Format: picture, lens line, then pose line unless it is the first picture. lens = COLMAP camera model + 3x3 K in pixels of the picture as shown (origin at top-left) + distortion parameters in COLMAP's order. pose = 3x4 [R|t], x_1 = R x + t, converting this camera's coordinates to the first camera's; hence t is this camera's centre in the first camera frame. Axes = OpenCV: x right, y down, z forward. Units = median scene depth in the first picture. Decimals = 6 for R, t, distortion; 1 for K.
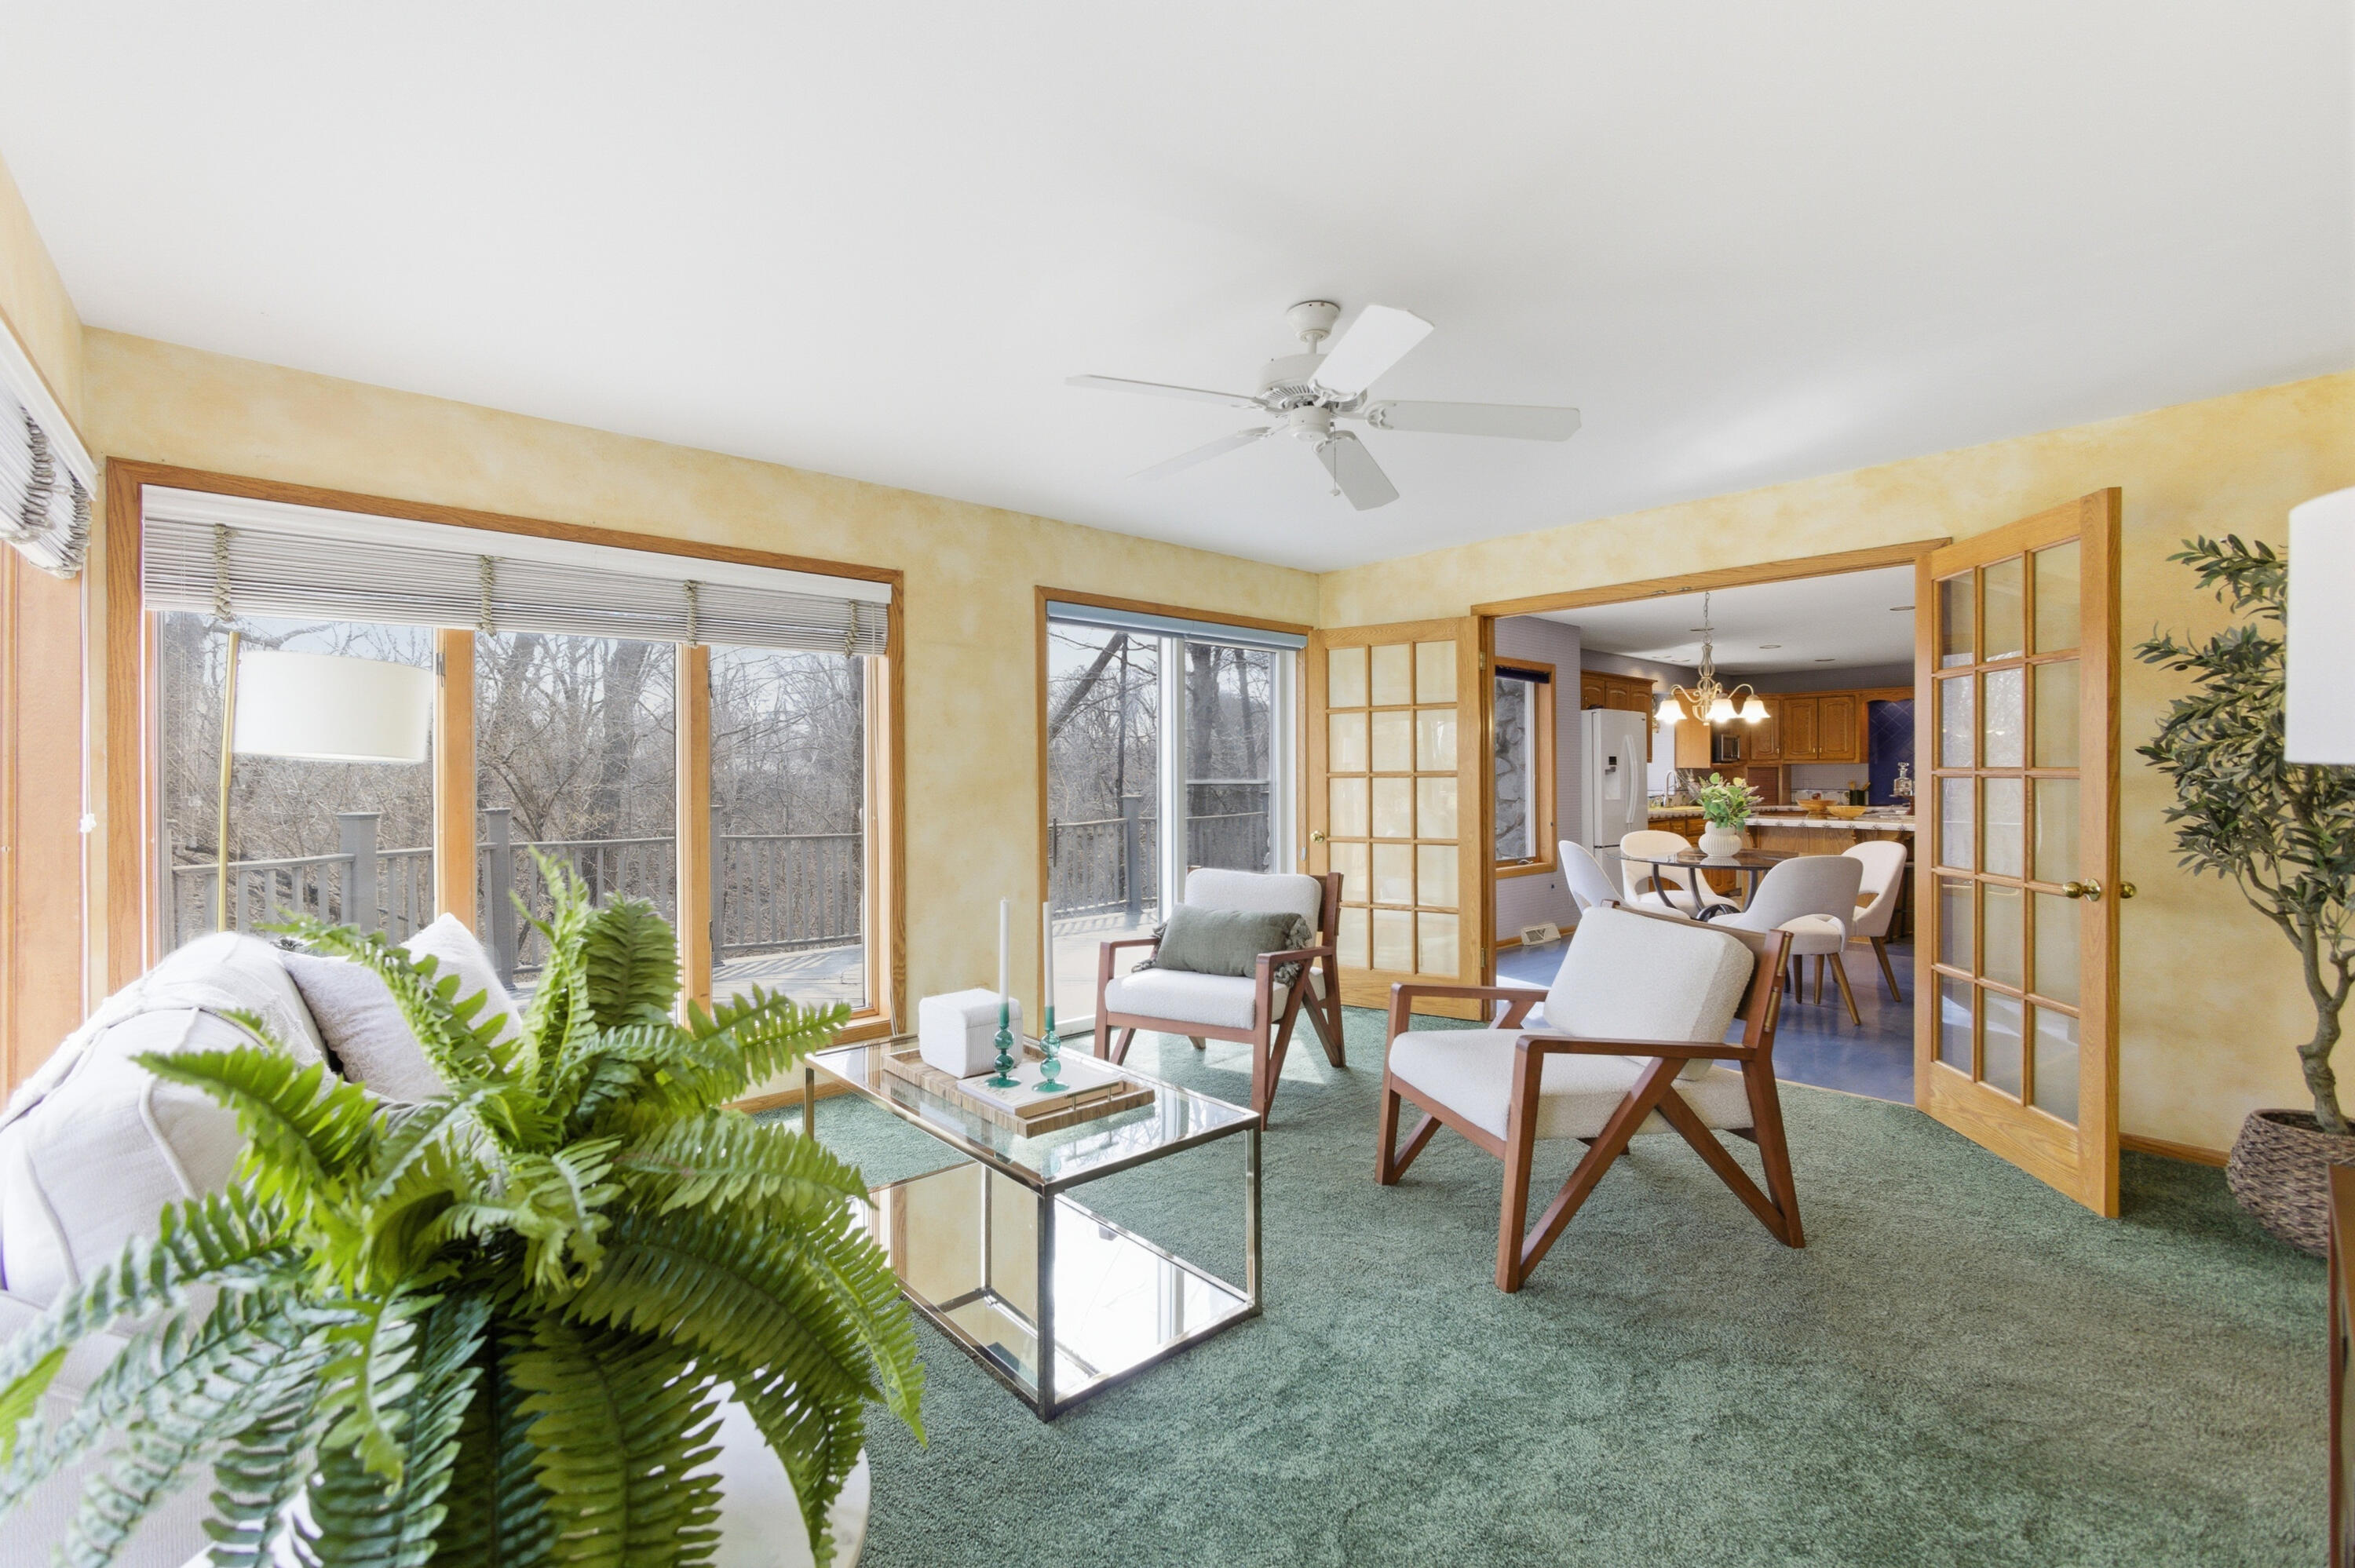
lens RADIAL K [[1019.1, 0, 1166.8], [0, 1019.1, 769.4], [0, 0, 1]] dist [-0.003757, 0.000118]
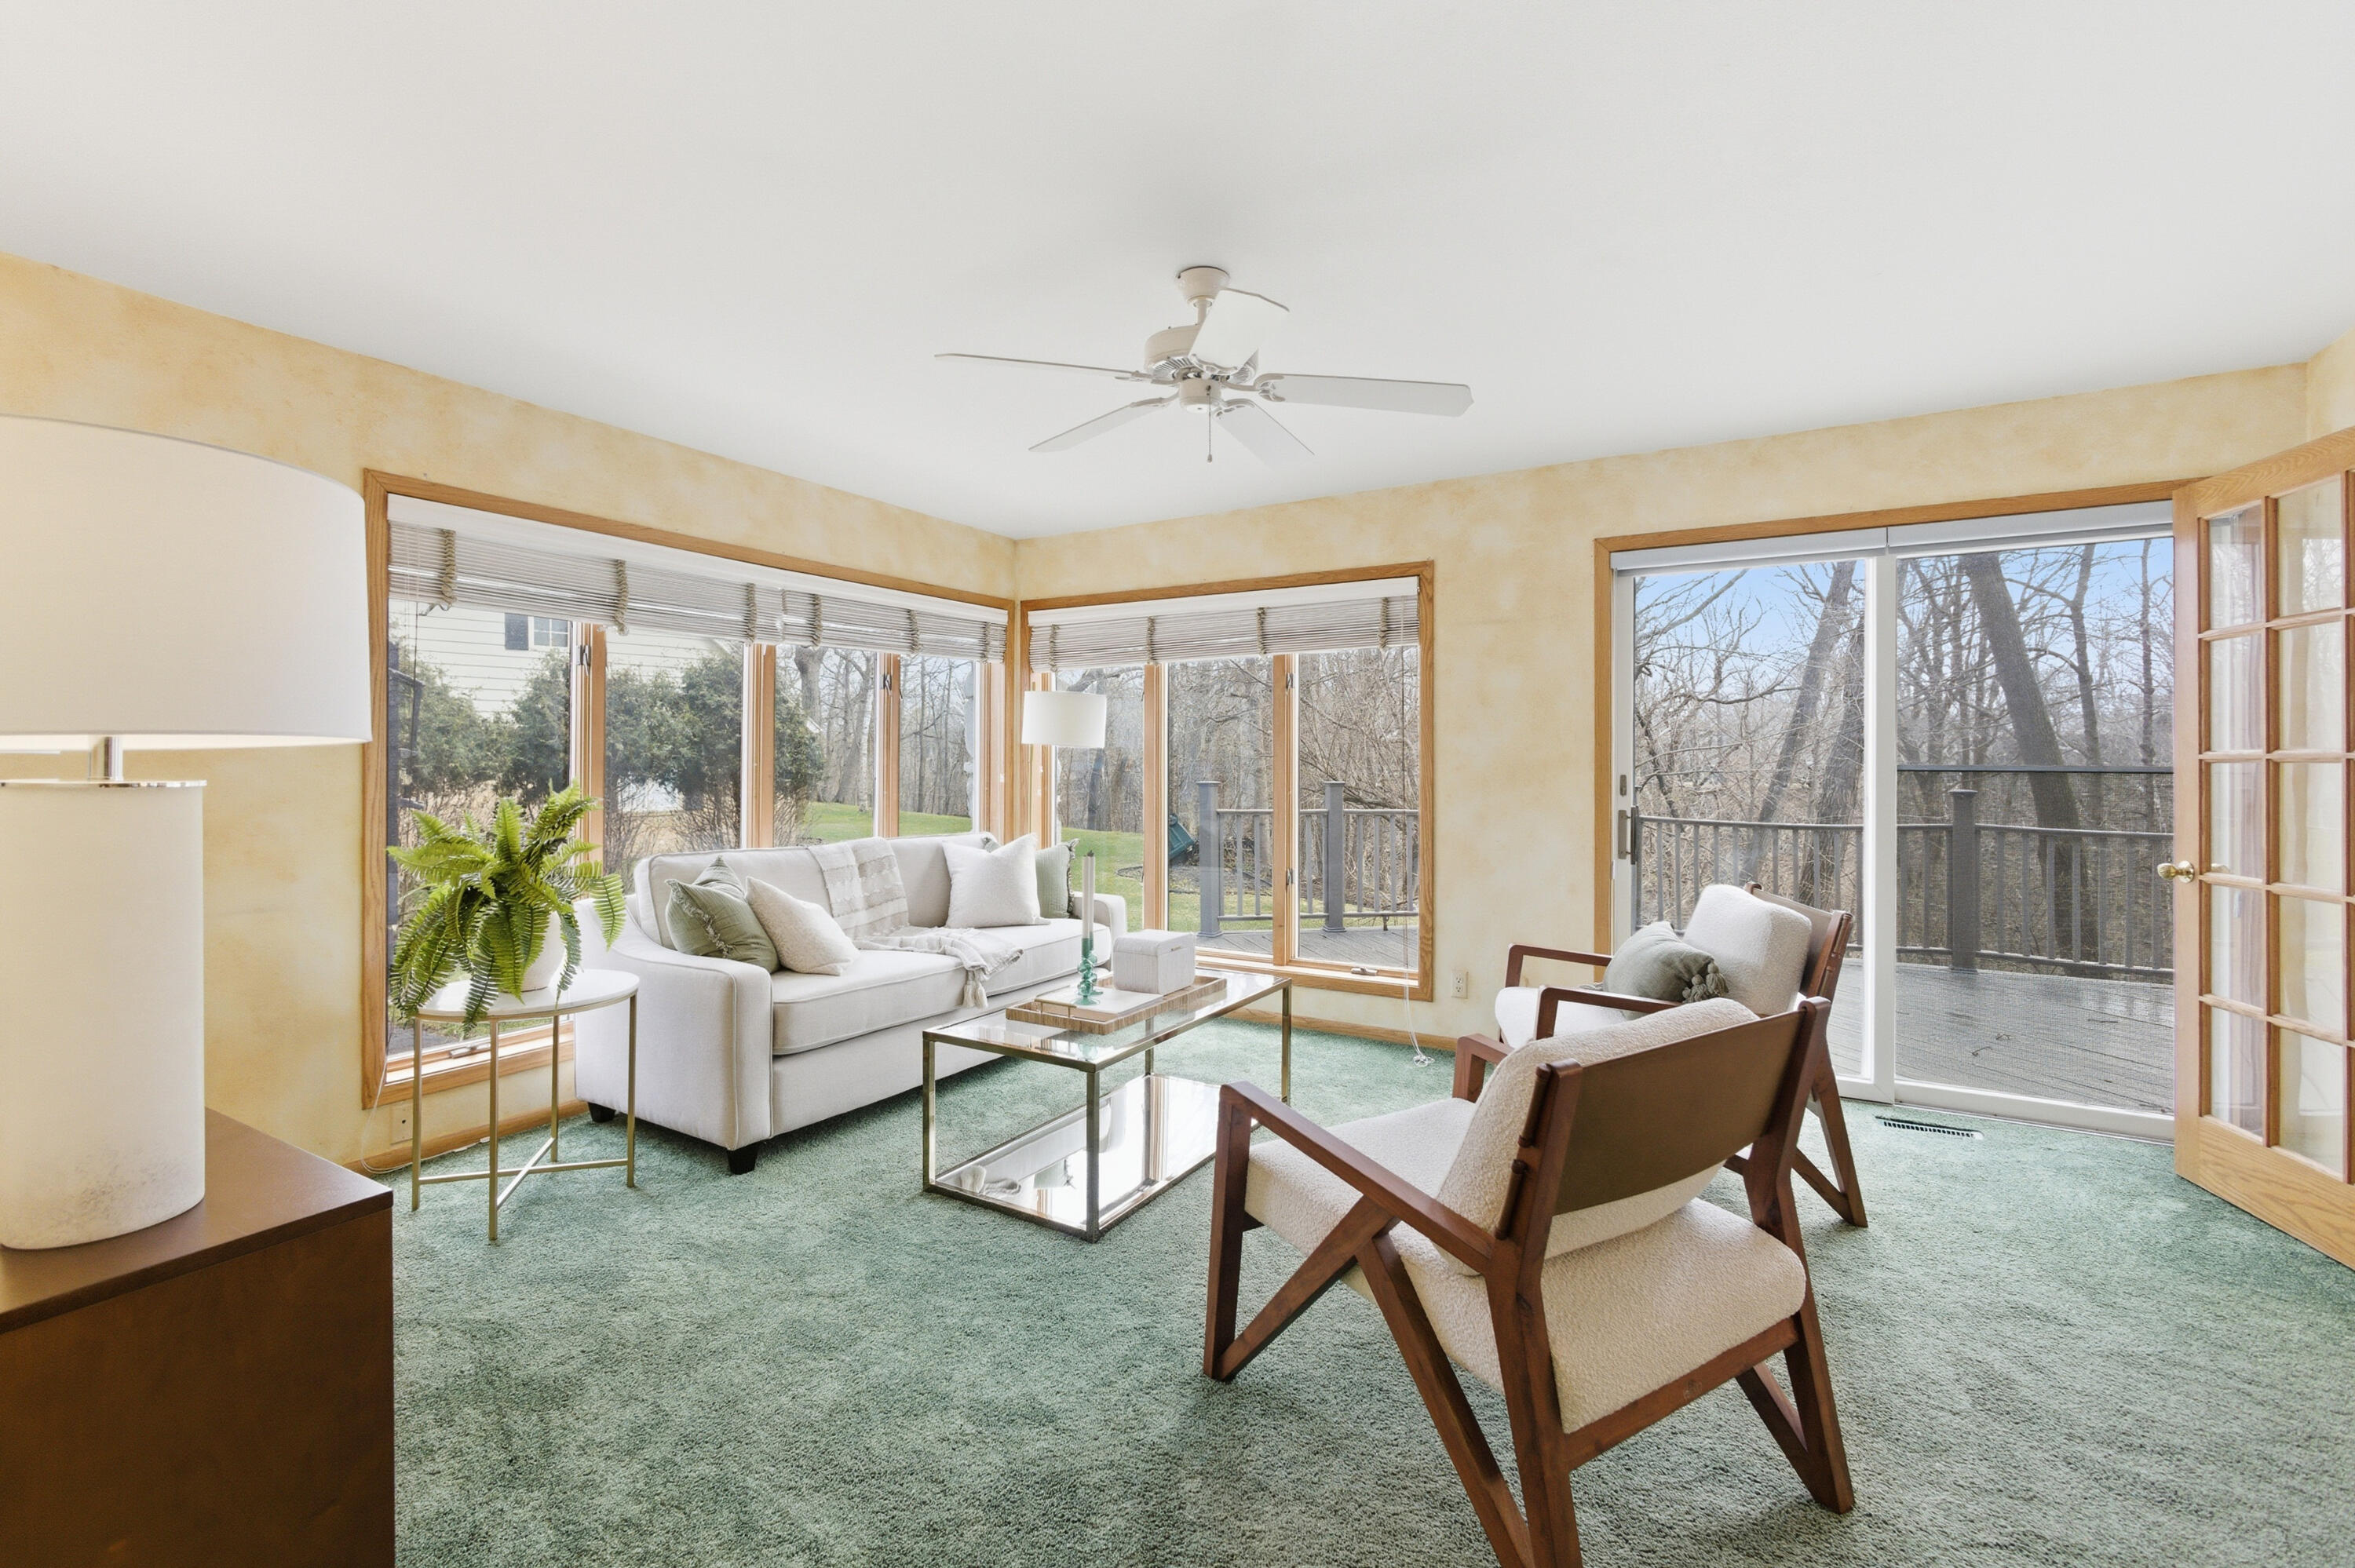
lens RADIAL K [[1037.0, 0, 1175.7], [0, 1037.0, 751.6], [0, 0, 1]] dist [-0.005692, 0.000164]
pose [[0.297970, -0.000942, -0.954575, 0.662462], [0.007749, 0.999969, 0.001432, -0.002074], [0.954544, -0.007823, 0.297968, 0.418316]]
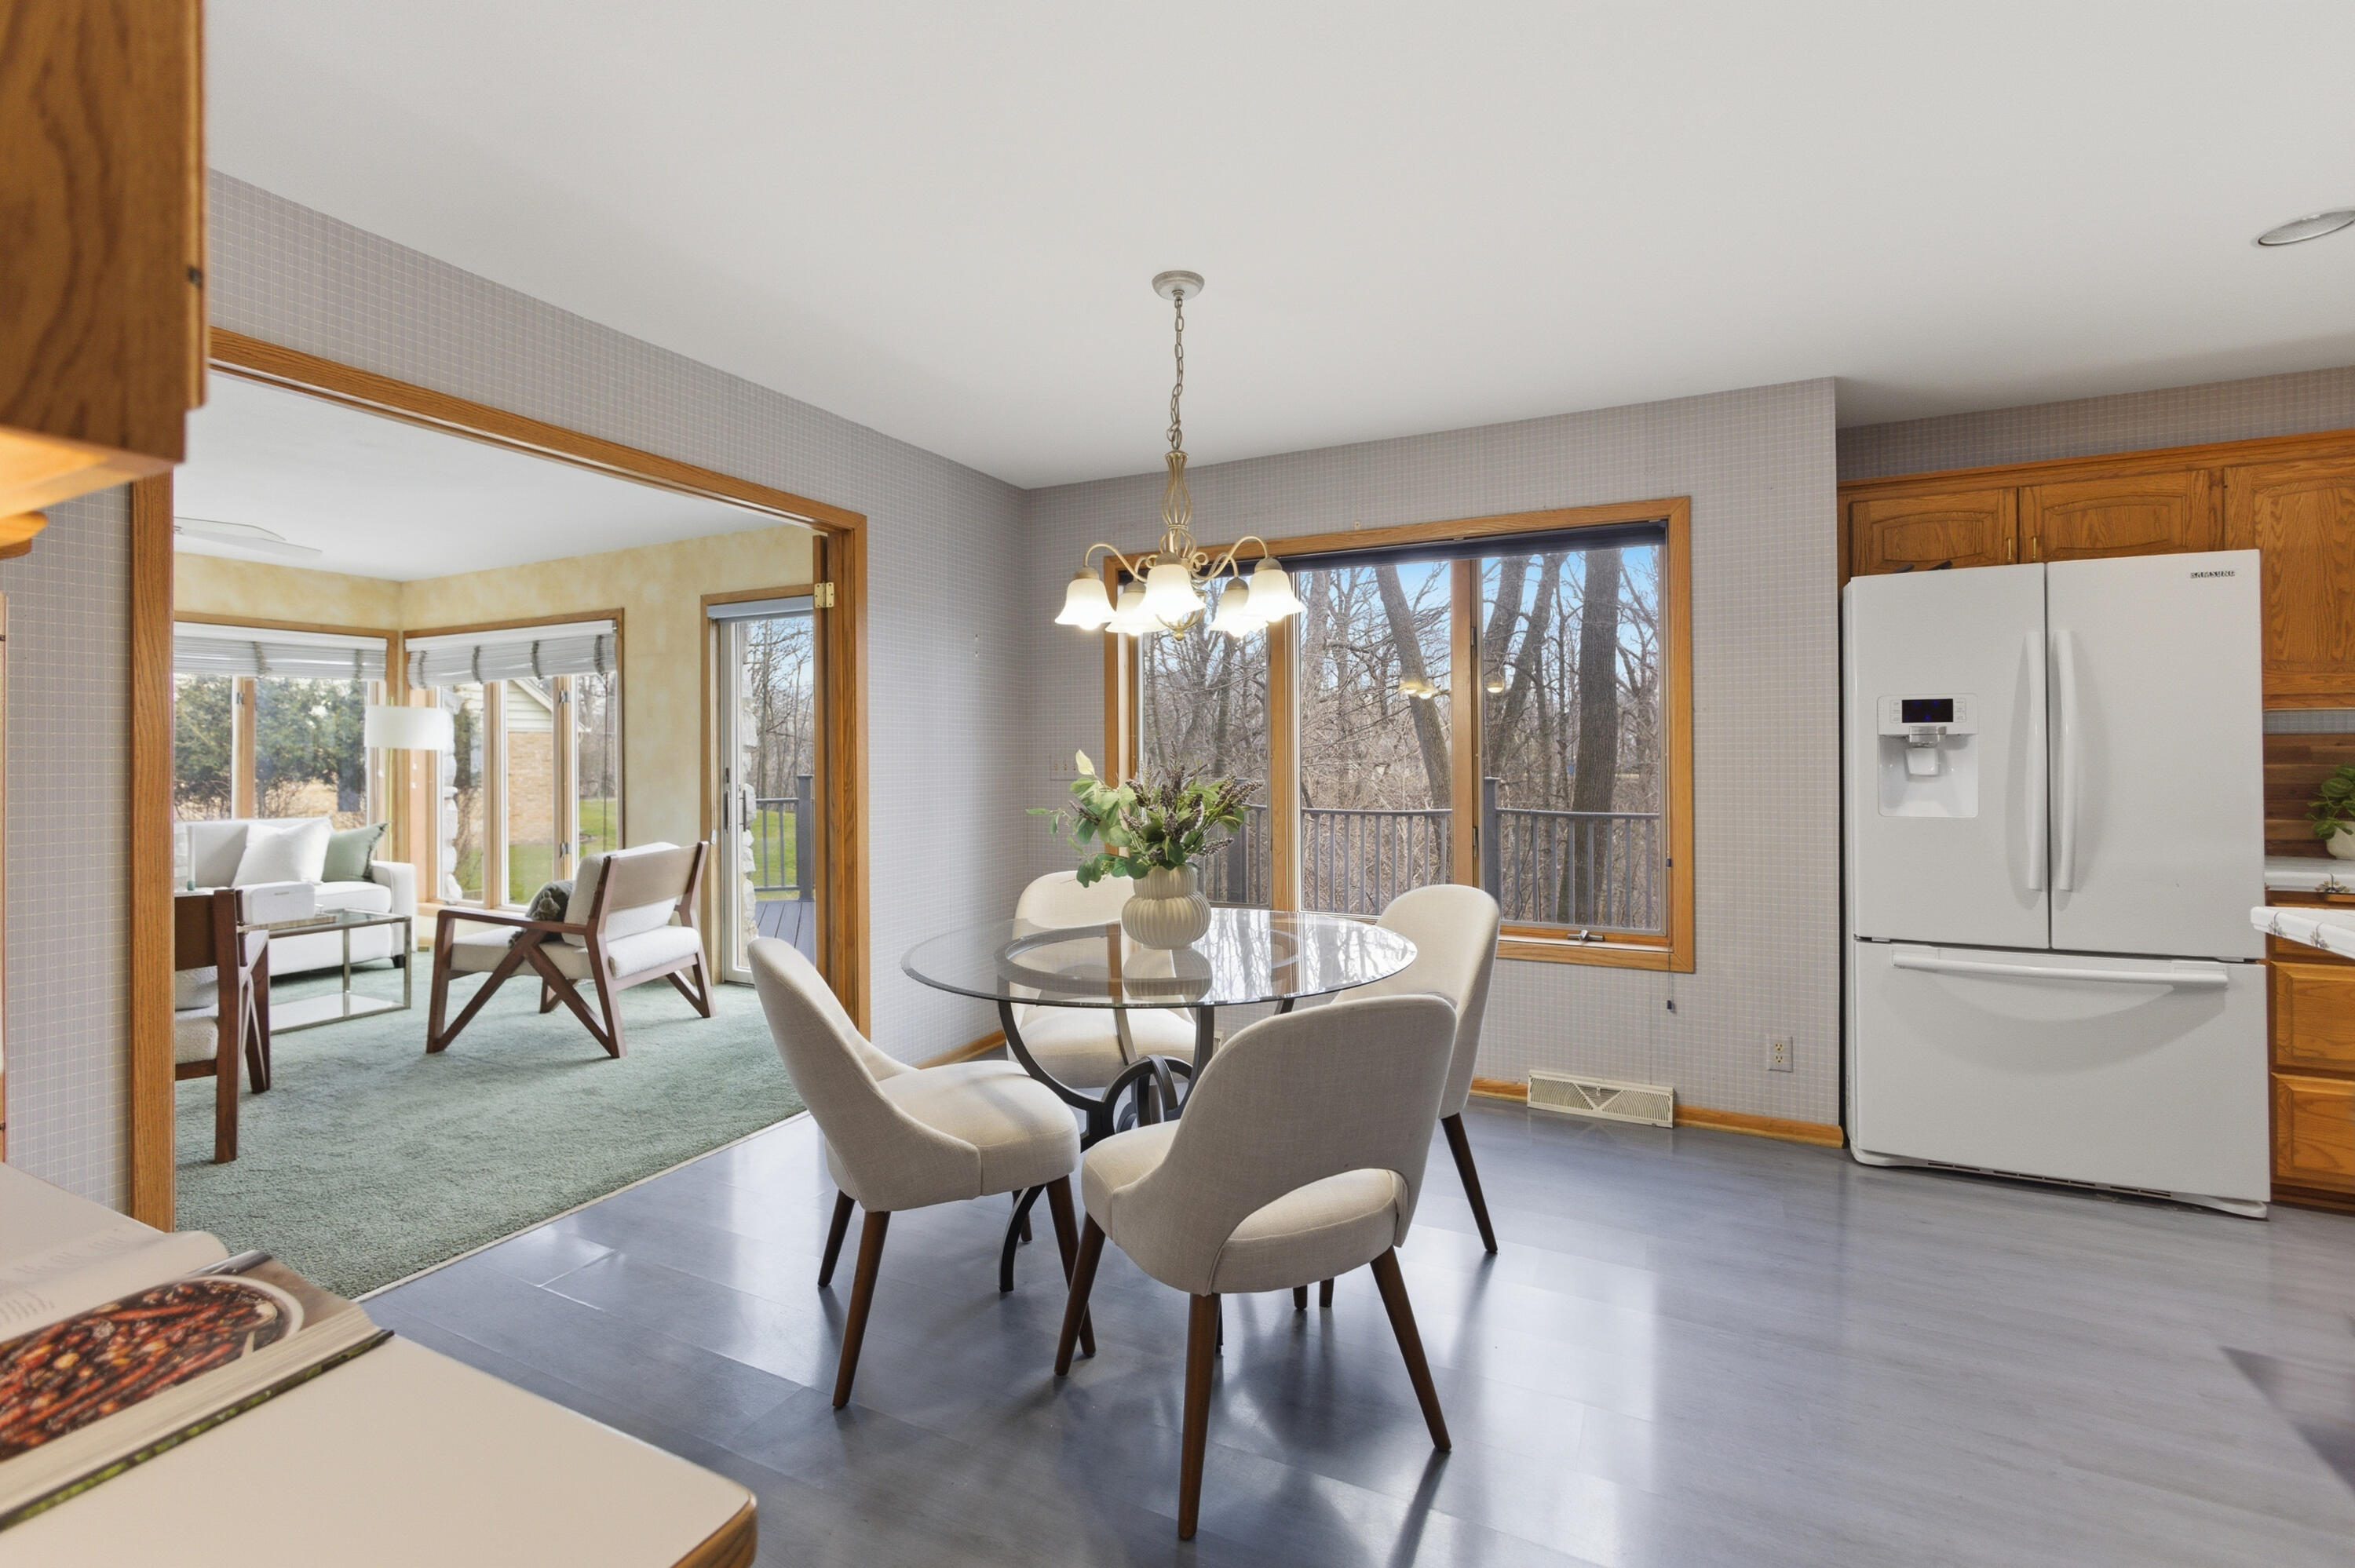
lens RADIAL K [[1037.0, 0, 1175.7], [0, 1037.0, 751.6], [0, 0, 1]] dist [-0.005692, 0.000164]
pose [[0.366601, 0.002497, -0.930375, 1.303081], [0.012071, 0.999899, 0.007440, -0.000096], [0.930300, -0.013958, 0.366534, 1.153081]]
